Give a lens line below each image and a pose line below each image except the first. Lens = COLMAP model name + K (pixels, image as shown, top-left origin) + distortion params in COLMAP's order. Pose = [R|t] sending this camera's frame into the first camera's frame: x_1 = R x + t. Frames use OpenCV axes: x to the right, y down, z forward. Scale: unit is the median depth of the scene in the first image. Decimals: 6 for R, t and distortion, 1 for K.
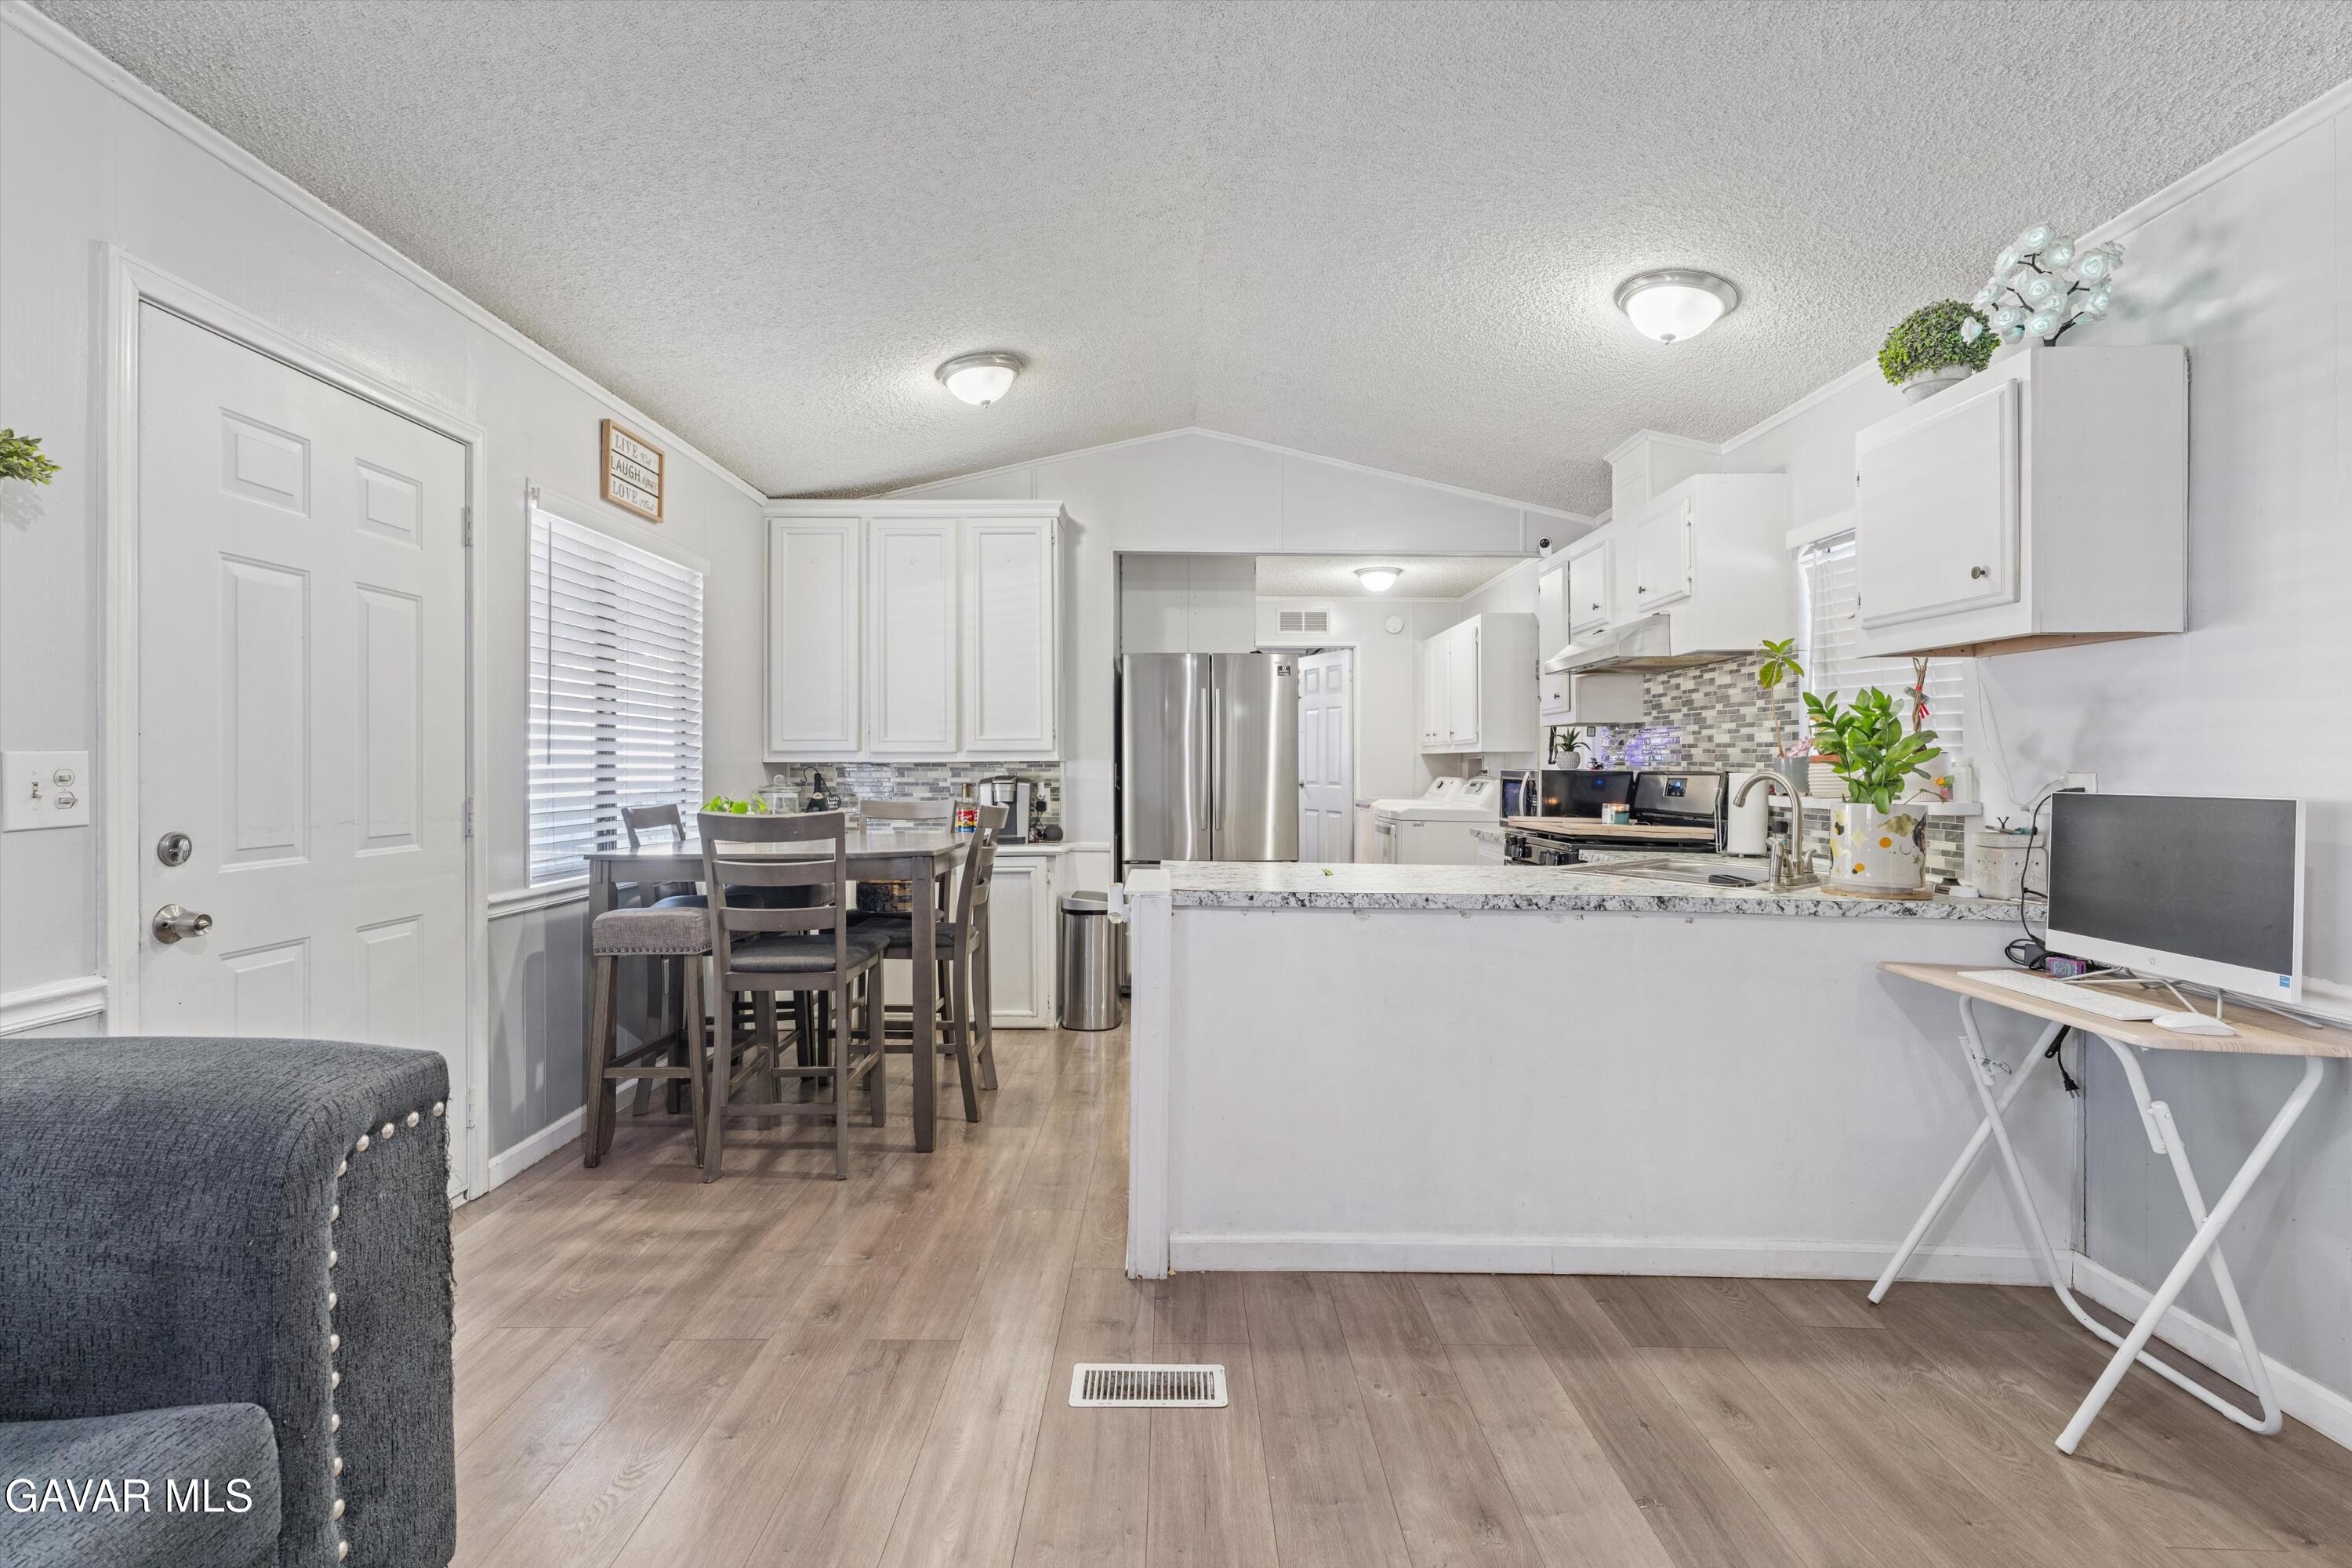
lens RADIAL K [[1055.6, 0, 1176.0], [0, 1055.6, 784.0], [0, 0, 1]] dist [-0.001328, -0.000129]
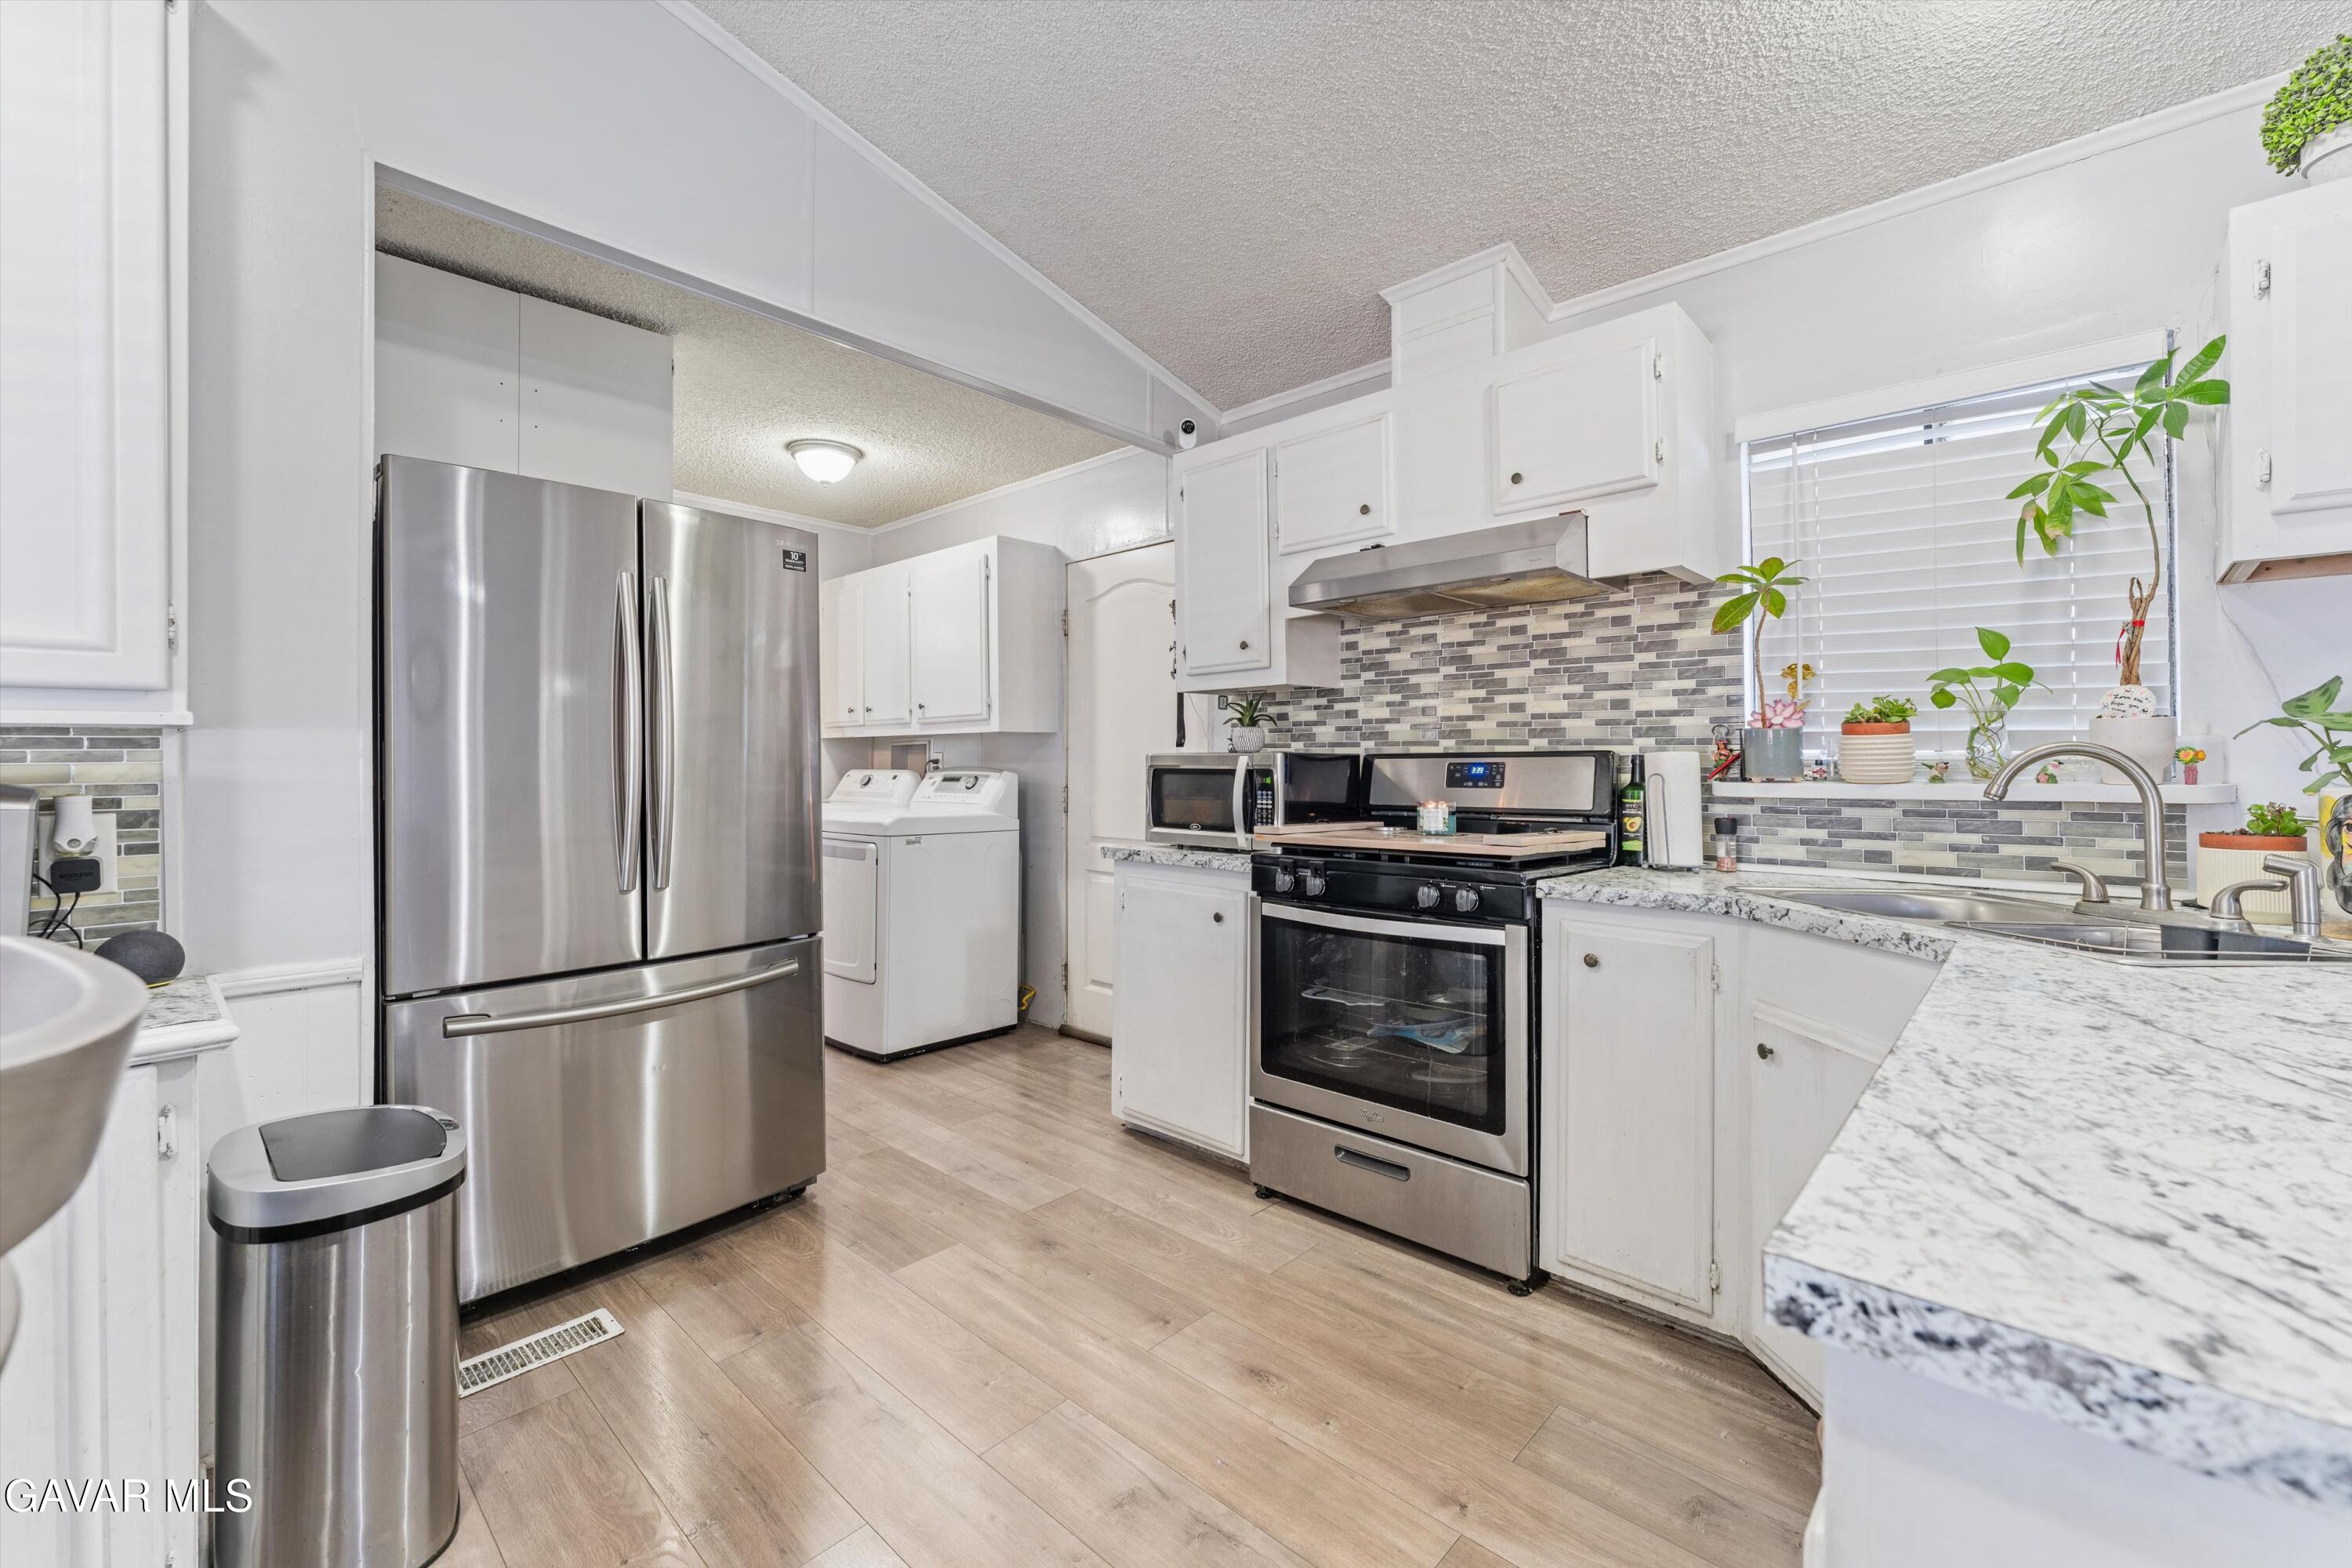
lens RADIAL K [[955.2, 0, 1180.3], [0, 955.2, 752.0], [0, 0, 1]] dist [-0.001081, -0.000216]
pose [[0.684442, 0.000995, 0.729067, -0.110066], [0.019126, 0.999630, -0.019320, -0.003085], [-0.728816, 0.027168, 0.684170, 0.577522]]
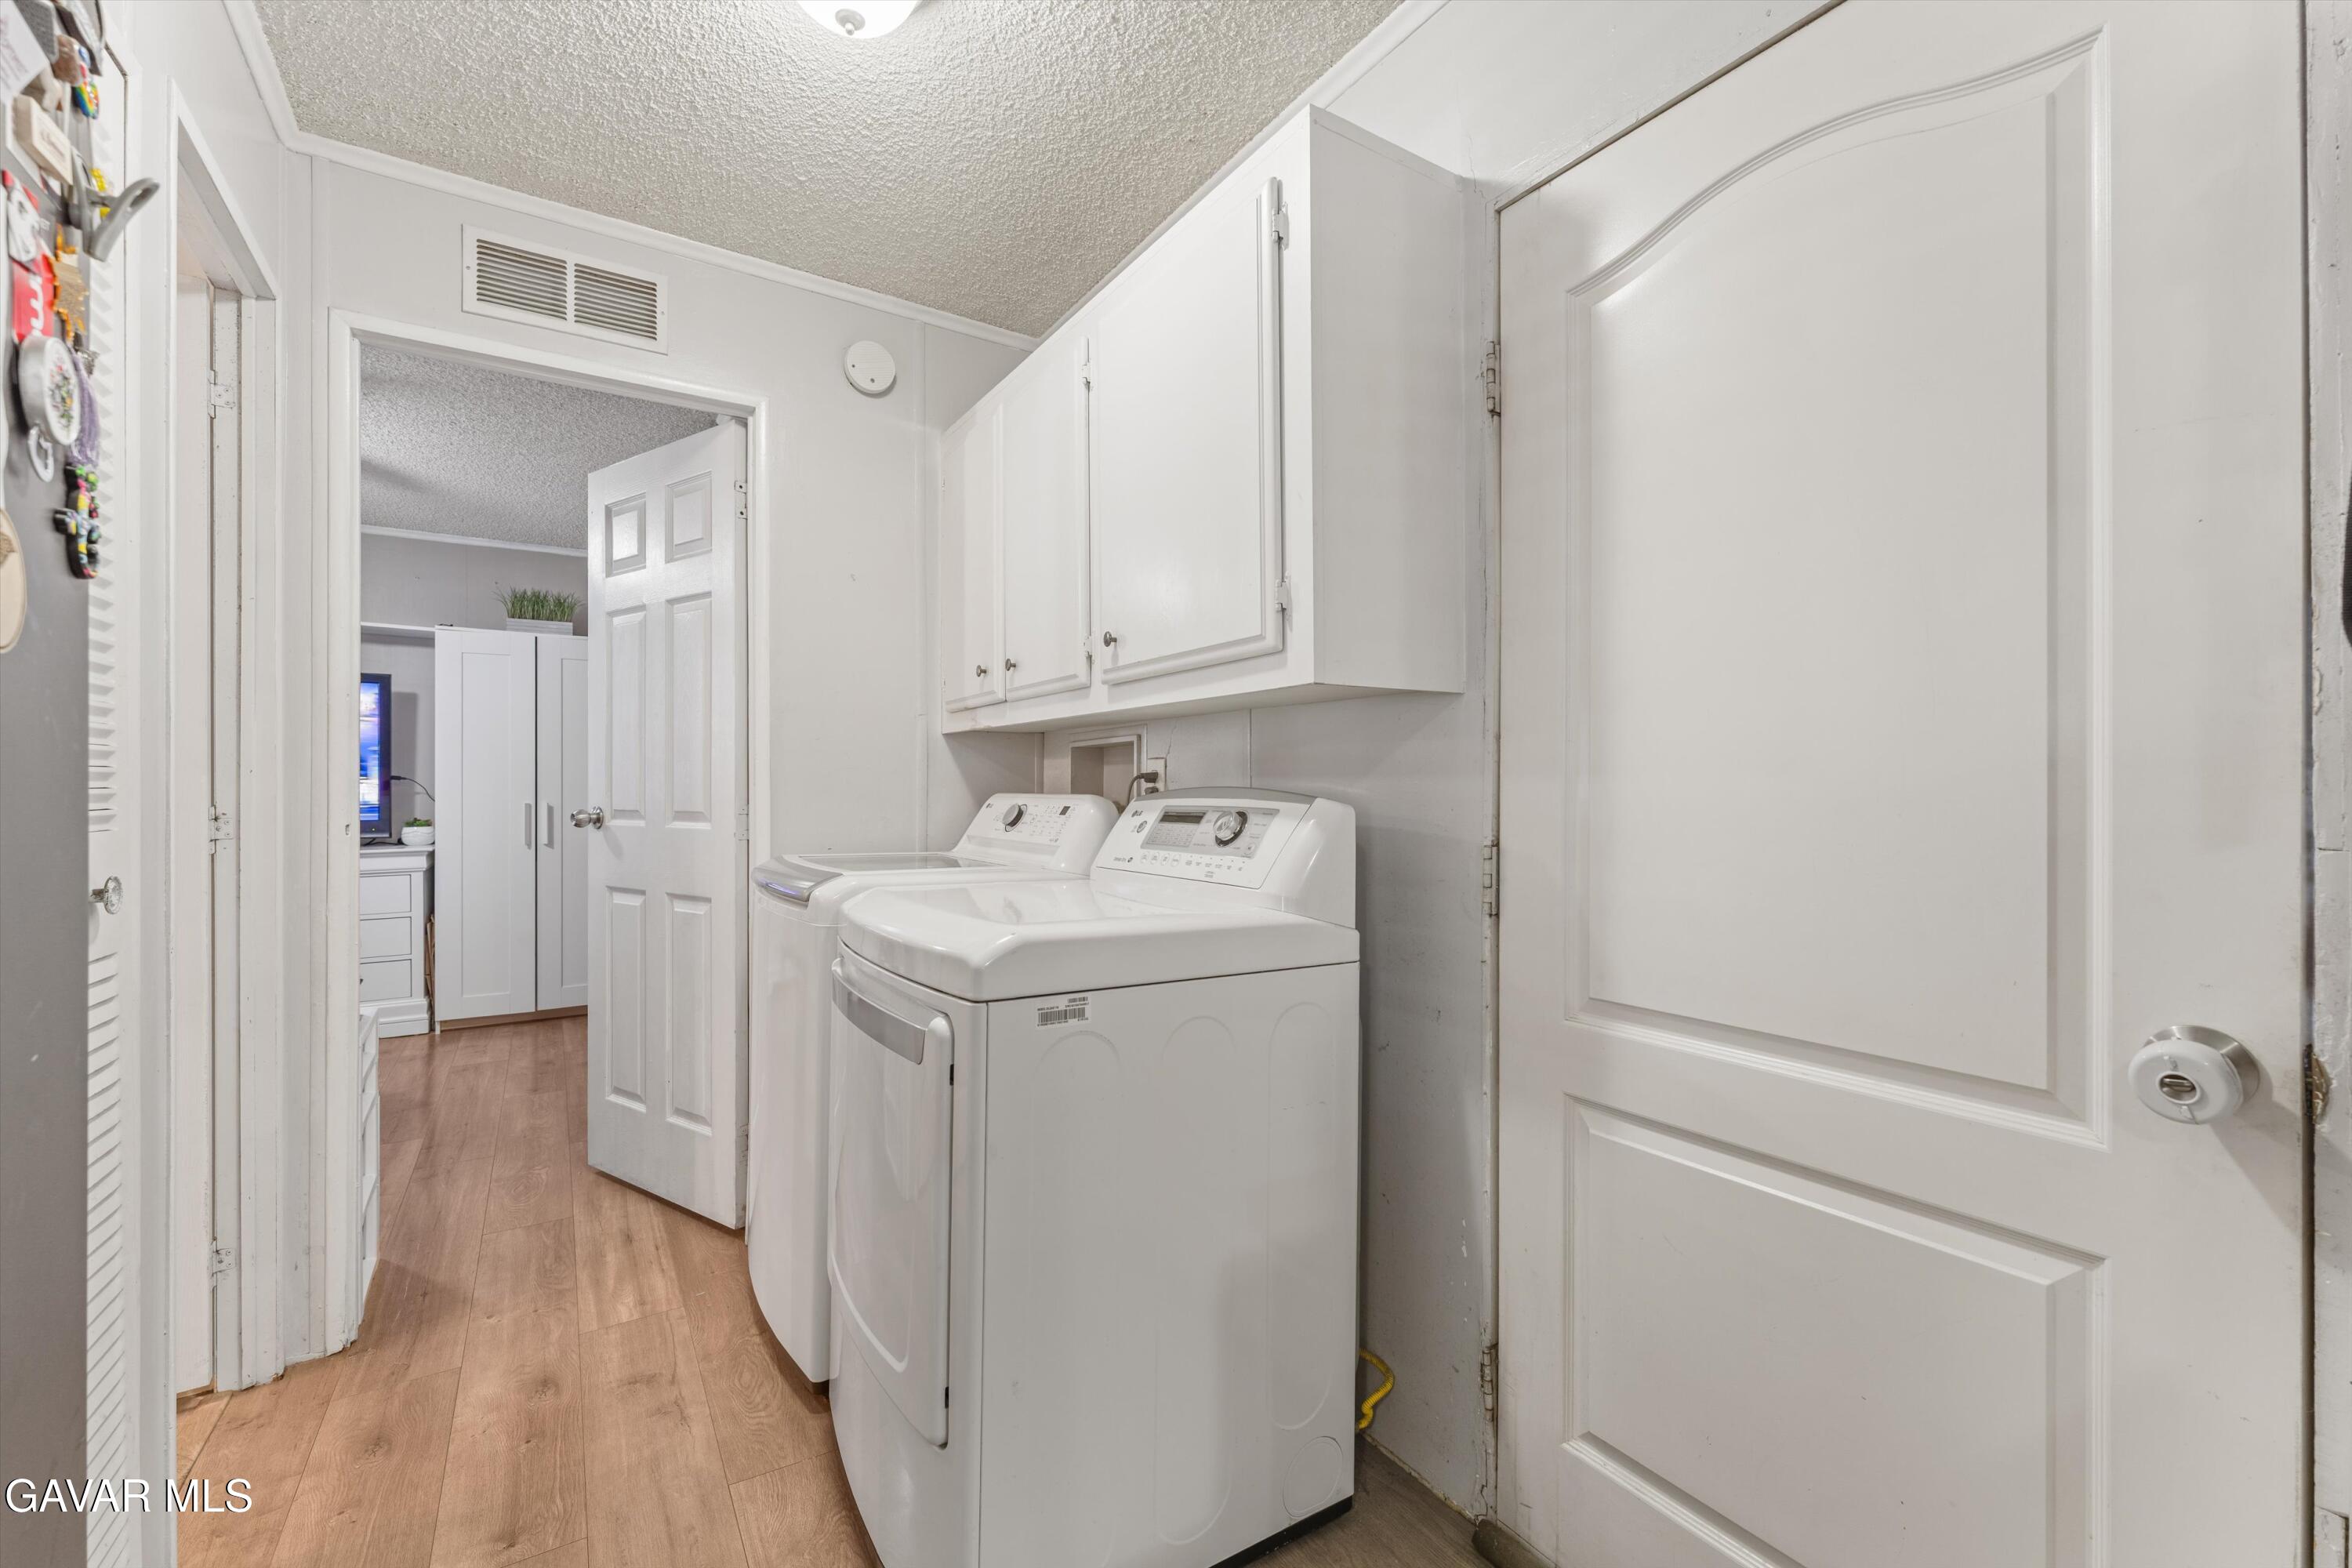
lens RADIAL K [[984.5, 0, 1176.0], [0, 984.5, 784.0], [0, 0, 1]] dist [0.000155, 0.000007]
pose [[0.845891, -0.000667, 0.533356, 0.175556], [0.012160, 0.999763, -0.018037, -0.004979], [-0.533217, 0.021743, 0.845699, 1.003127]]
